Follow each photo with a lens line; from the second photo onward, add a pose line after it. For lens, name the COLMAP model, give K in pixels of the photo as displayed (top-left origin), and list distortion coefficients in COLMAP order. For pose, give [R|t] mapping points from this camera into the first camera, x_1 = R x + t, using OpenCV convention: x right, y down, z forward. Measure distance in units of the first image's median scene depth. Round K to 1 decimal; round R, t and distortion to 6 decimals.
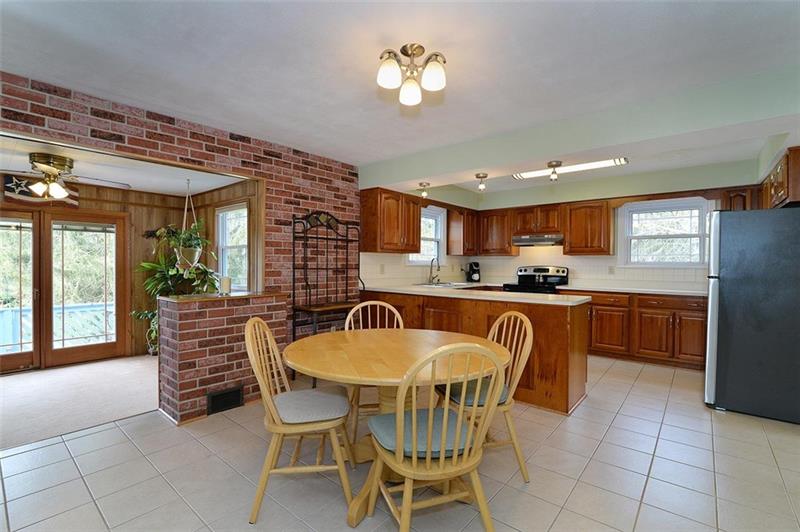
lens RADIAL K [[363.1, 0, 398.2], [0, 363.1, 267.5], [0, 0, 1]] dist [-0.016661, -0.001443]
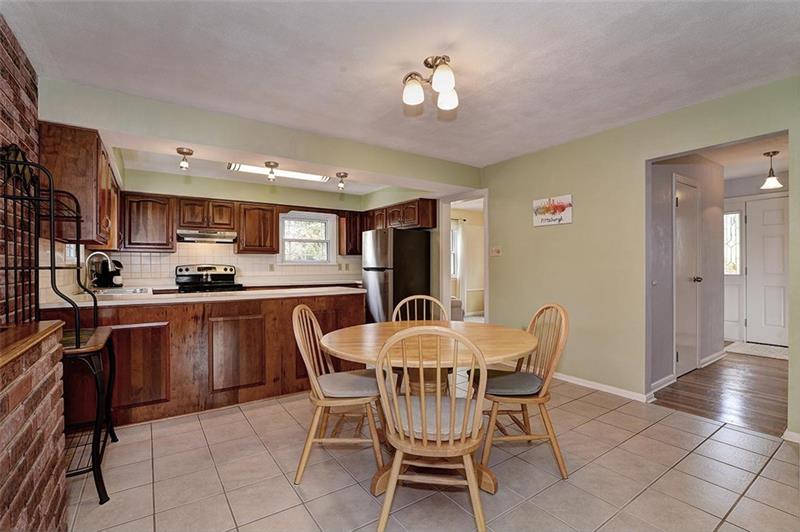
lens RADIAL K [[363.1, 0, 397.1], [0, 363.1, 271.8], [0, 0, 1]] dist [-0.016661, -0.001443]
pose [[0.275447, -0.023039, 0.961040, -0.401047], [0.018827, 0.999650, 0.018569, 0.007294], [-0.961132, 0.012979, 0.275784, 0.311717]]
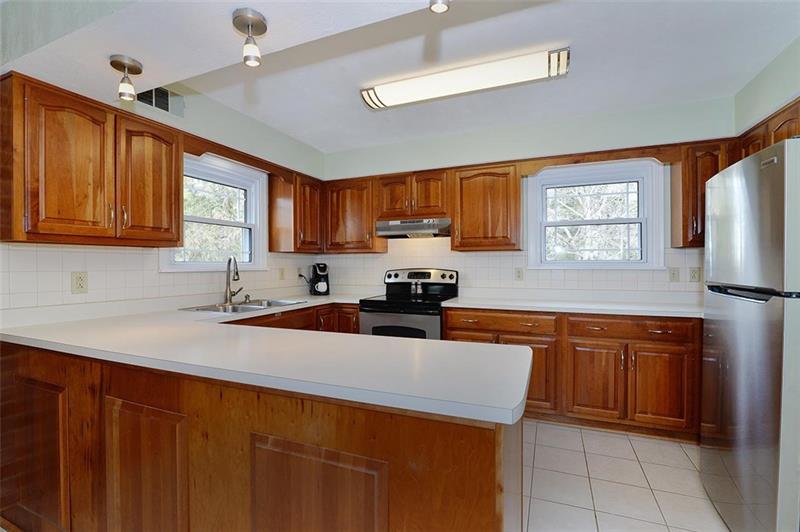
lens RADIAL K [[363.1, 0, 393.2], [0, 363.1, 266.6], [0, 0, 1]] dist [-0.016661, -0.001443]
pose [[0.956309, -0.013340, 0.292052, 0.182427], [0.014992, 0.999882, -0.003422, -0.007056], [-0.291972, 0.007651, 0.956396, 0.444619]]
